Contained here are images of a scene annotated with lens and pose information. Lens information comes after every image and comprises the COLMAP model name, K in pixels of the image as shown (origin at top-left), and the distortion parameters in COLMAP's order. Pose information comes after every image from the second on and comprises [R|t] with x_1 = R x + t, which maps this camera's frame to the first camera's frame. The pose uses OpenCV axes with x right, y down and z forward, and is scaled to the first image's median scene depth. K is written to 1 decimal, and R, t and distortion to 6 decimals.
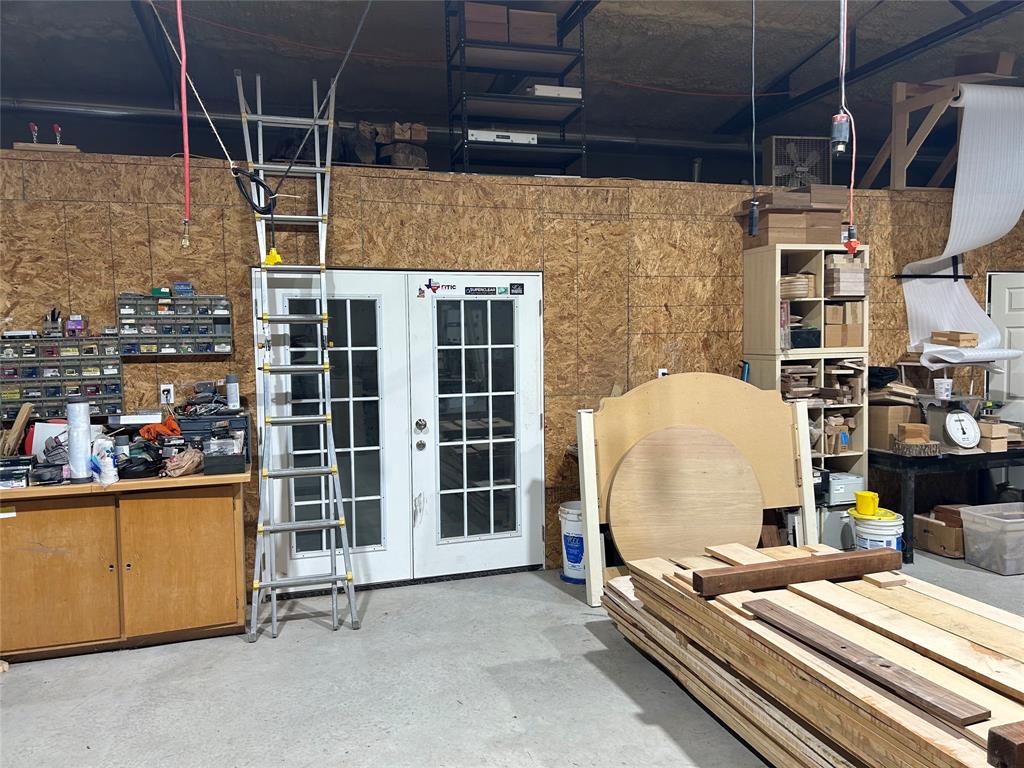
lens RADIAL K [[760.2, 0, 512.0], [0, 760.2, 384.0], [0, 0, 1]] dist [0.058830, -0.064803]
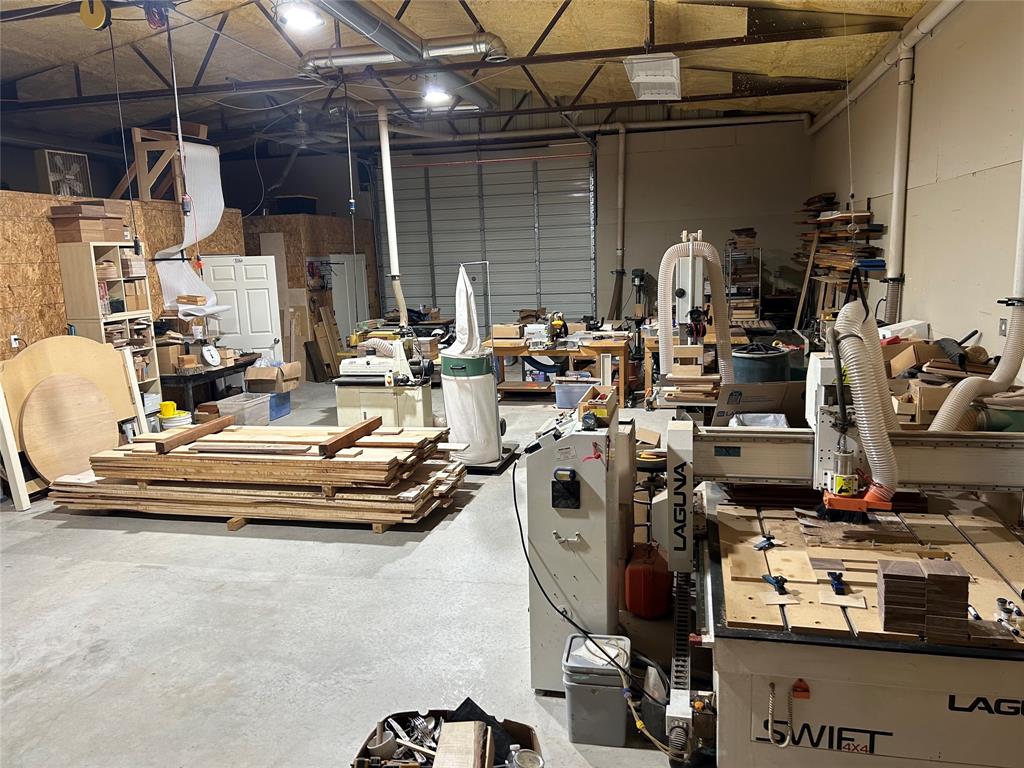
lens RADIAL K [[760.2, 0, 512.0], [0, 760.2, 384.0], [0, 0, 1]] dist [0.058830, -0.064803]
pose [[0.495115, -0.146357, 0.856411, -0.519515], [0.078046, 0.989217, 0.123933, -0.034470], [-0.865315, 0.005478, 0.501199, -0.395559]]
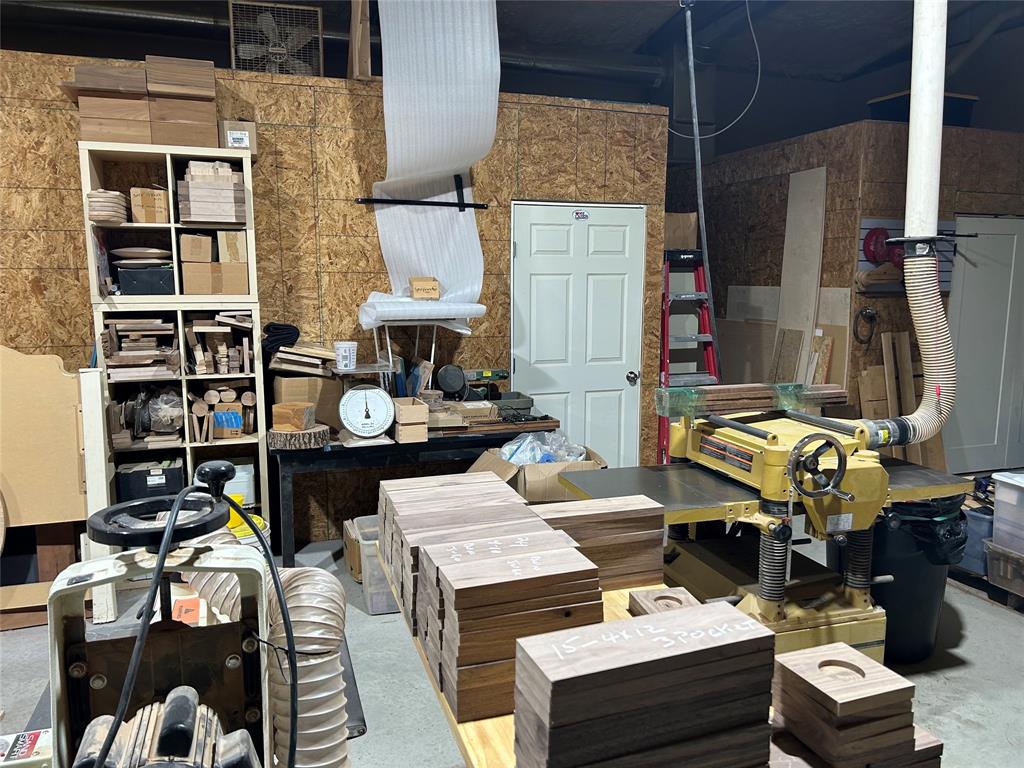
lens RADIAL K [[760.2, 0, 512.0], [0, 760.2, 384.0], [0, 0, 1]] dist [0.058830, -0.064803]
pose [[0.998788, 0.015405, 0.046747, 0.674746], [-0.019084, 0.996668, 0.079301, -0.026933], [-0.045370, -0.080097, 0.995754, 0.266935]]
